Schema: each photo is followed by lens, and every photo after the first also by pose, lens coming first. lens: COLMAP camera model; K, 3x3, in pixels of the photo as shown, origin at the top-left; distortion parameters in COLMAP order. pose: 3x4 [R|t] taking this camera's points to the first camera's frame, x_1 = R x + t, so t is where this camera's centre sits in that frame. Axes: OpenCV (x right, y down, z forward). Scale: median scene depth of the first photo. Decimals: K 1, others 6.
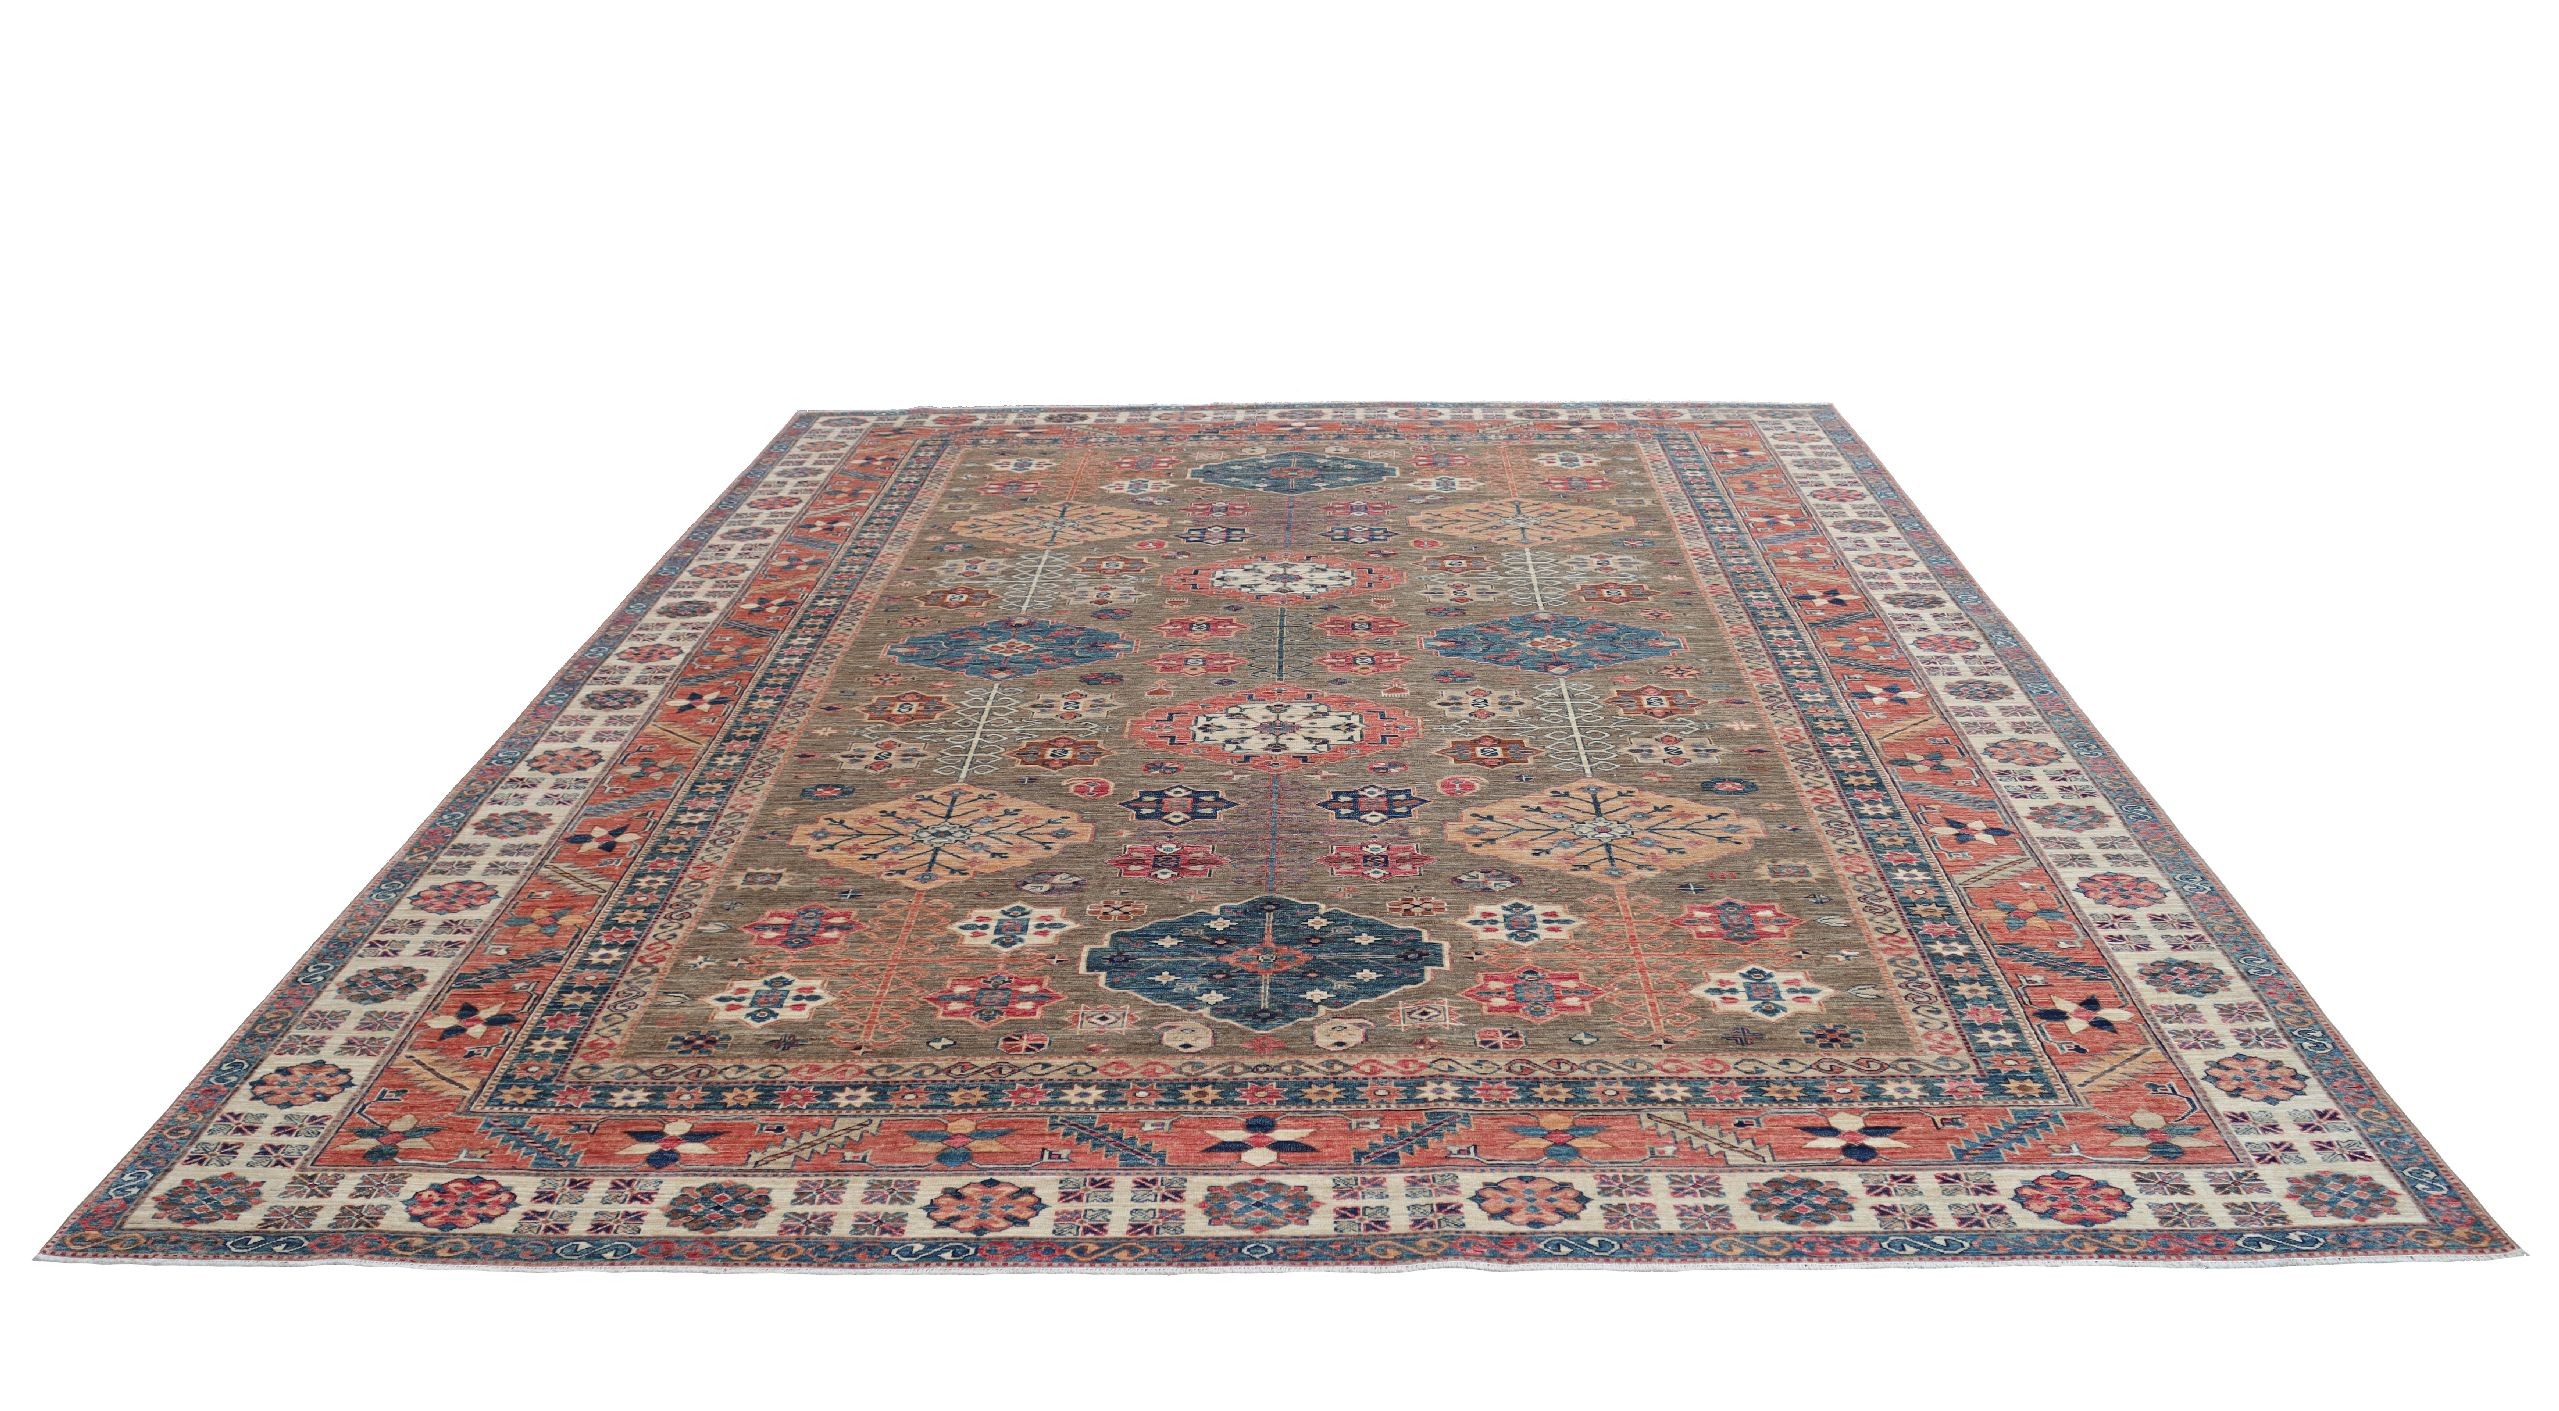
lens RADIAL K [[2105.6, 0, 1242.8], [0, 2105.6, 842.3], [0, 0, 1]] dist [-0.141241, 0.074915]
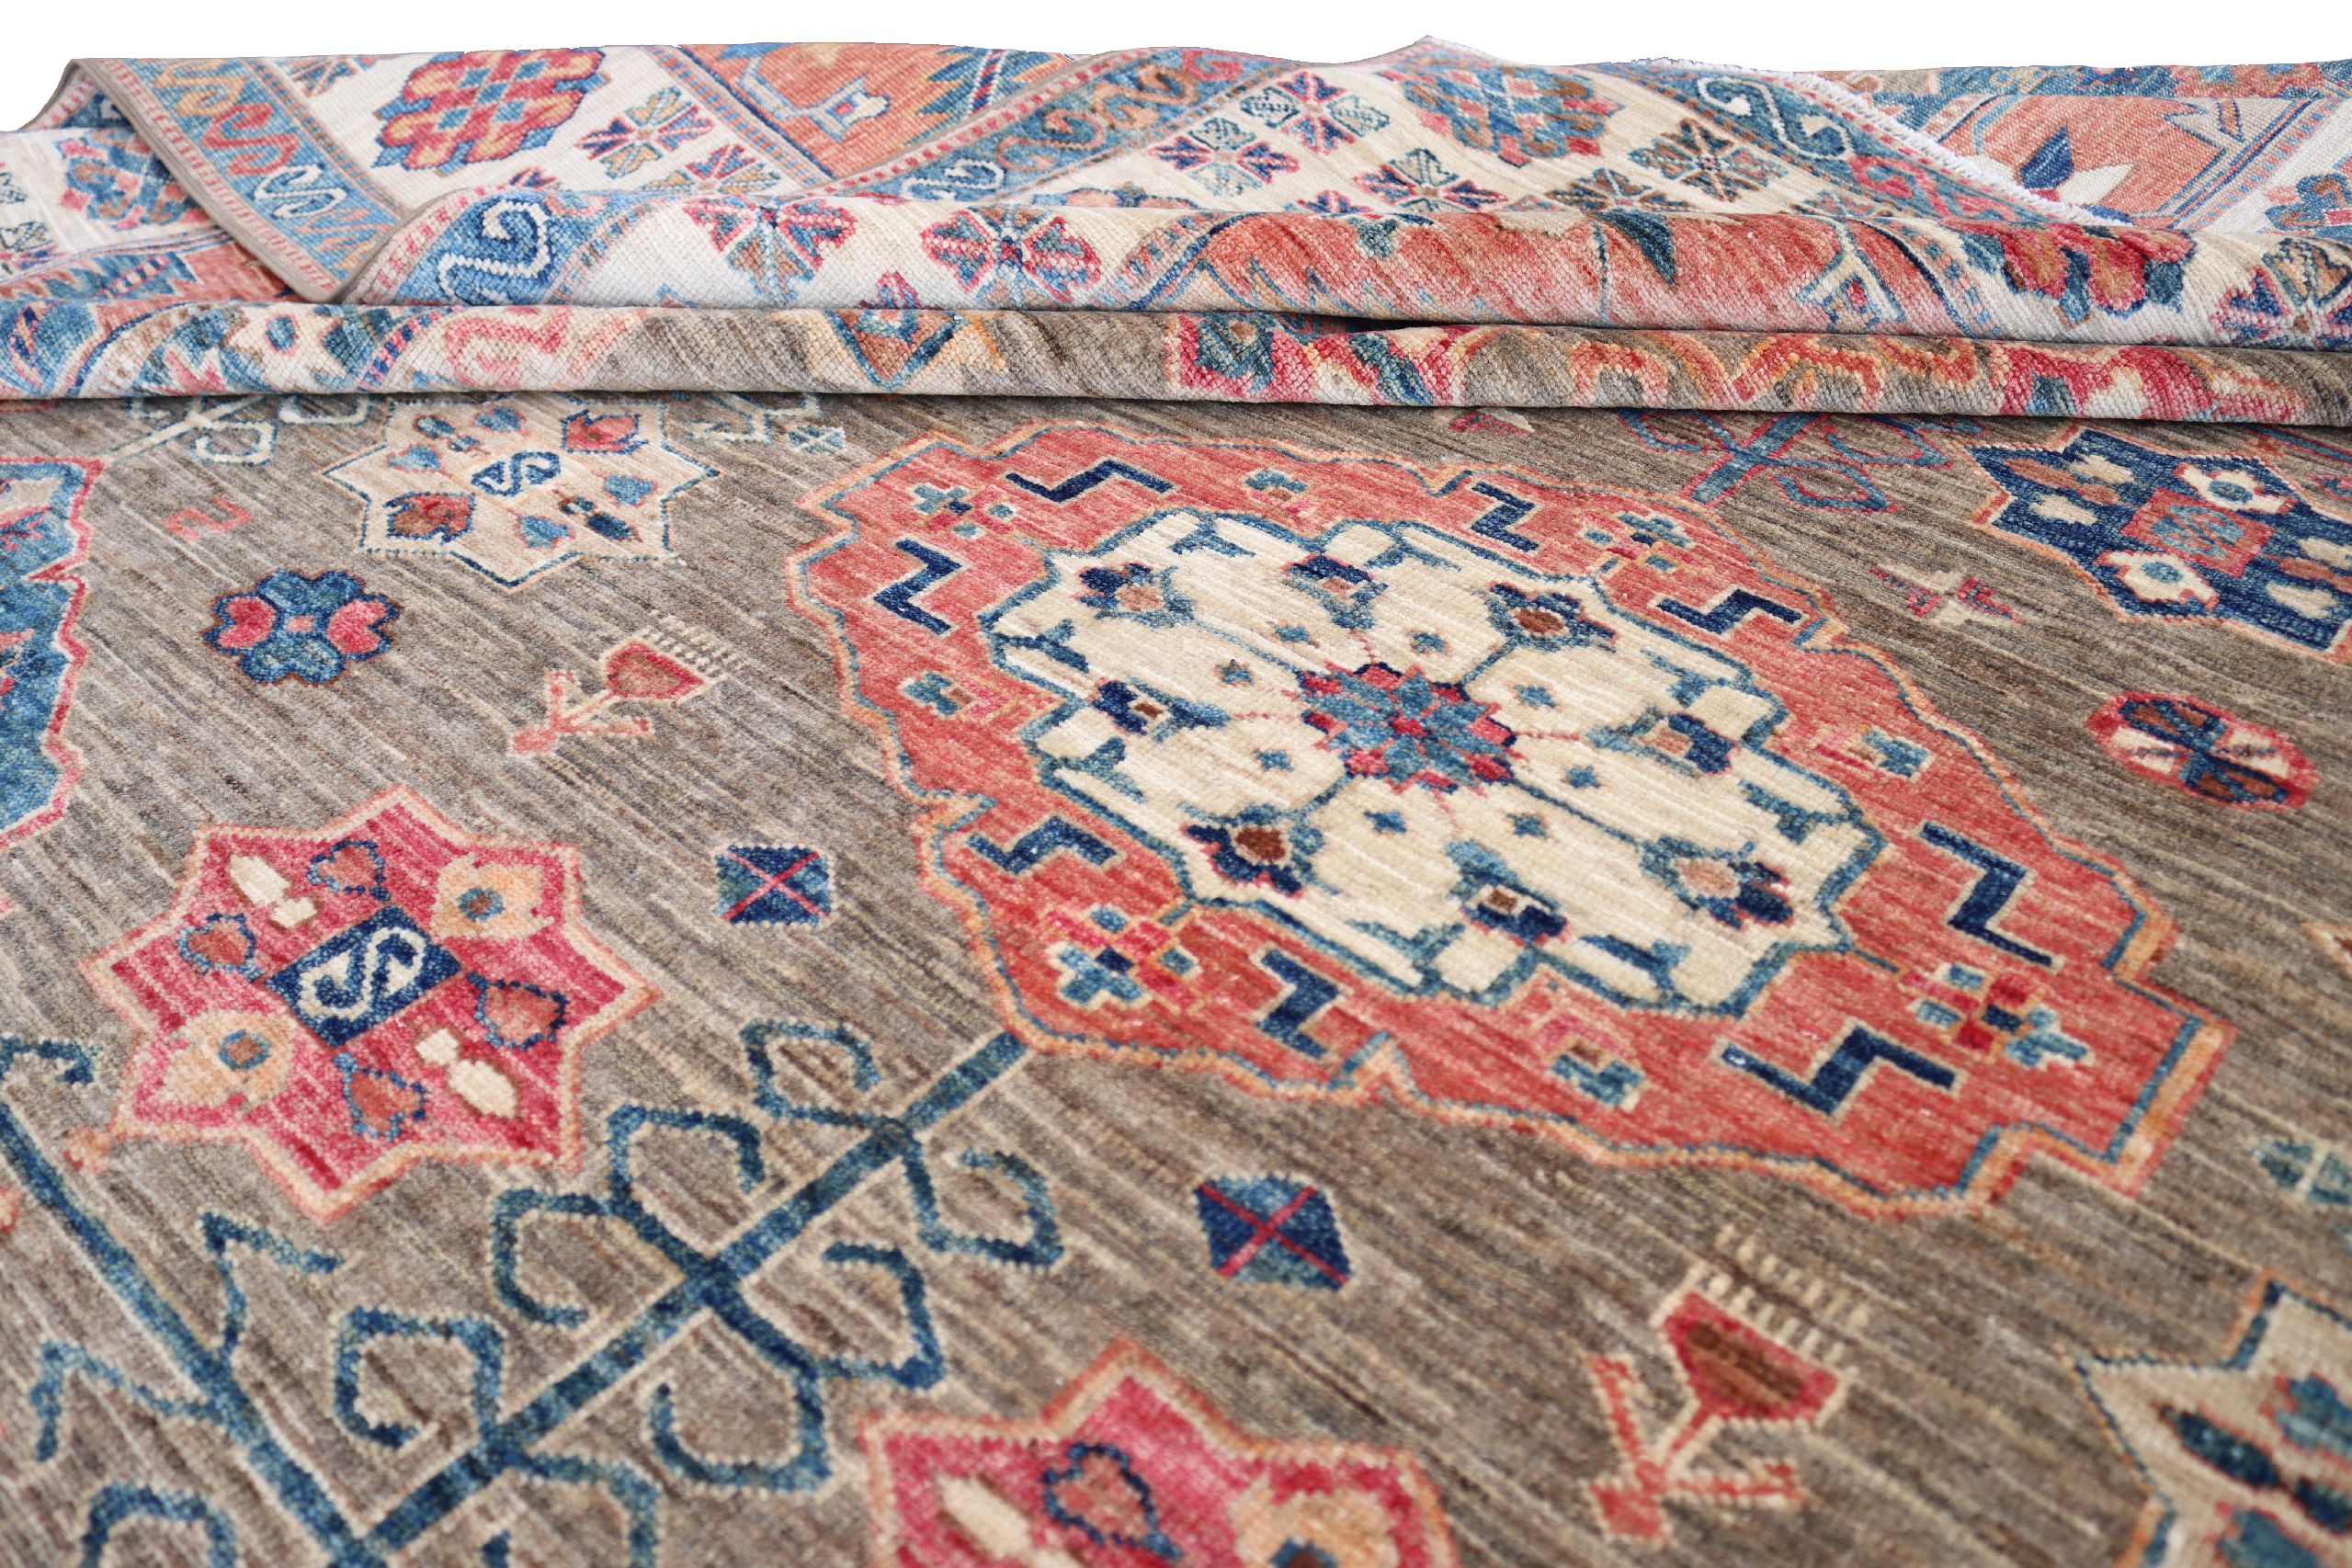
lens RADIAL K [[1944.0, 0, 1148.5], [0, 1944.0, 761.8], [0, 0, 1]] dist [-0.153390, 0.121431]
pose [[0.767643, 0.409111, -0.493308, 0.102430], [-0.276616, 0.905854, 0.320799, -0.218286], [0.578107, -0.109803, 0.808539, 1.159367]]
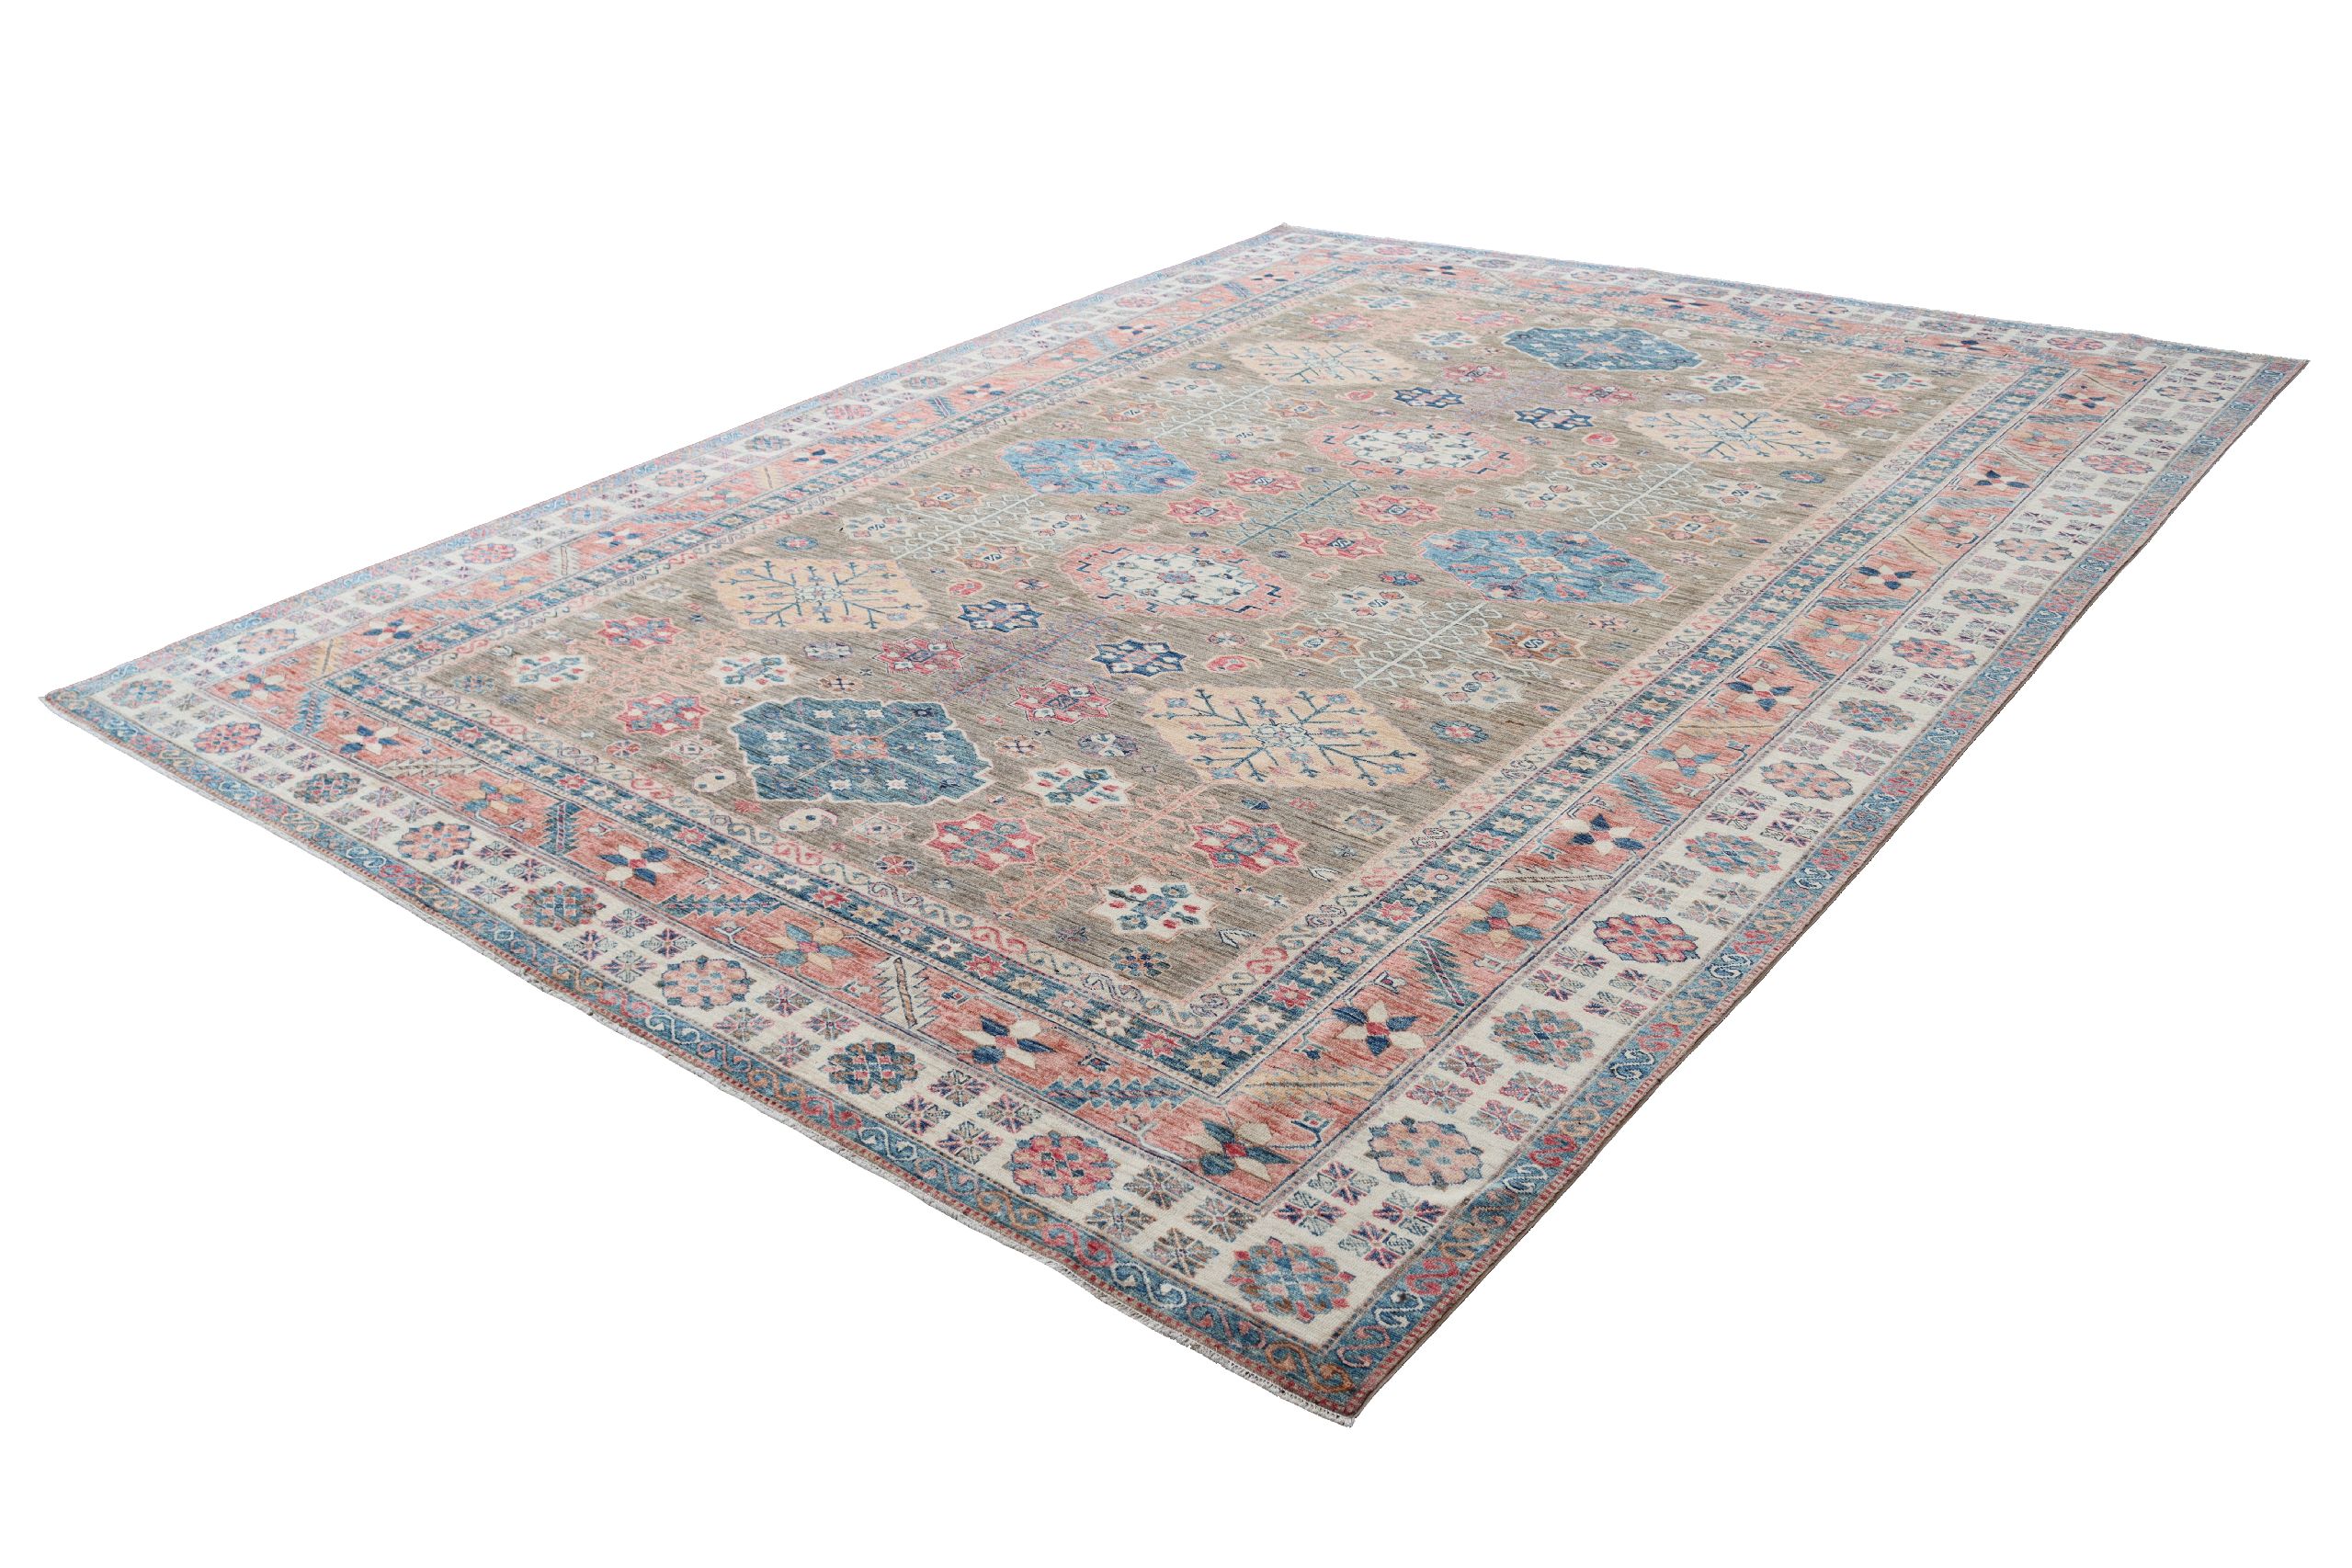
lens RADIAL K [[1944.0, 0, 1134.6], [0, 1944.0, 783.3], [0, 0, 1]] dist [-0.153390, 0.121431]
pose [[-0.787114, -0.235697, 0.569999, -0.586489], [0.341137, 0.603560, 0.720653, -0.870891], [-0.513884, 0.761684, -0.394666, 1.844938]]
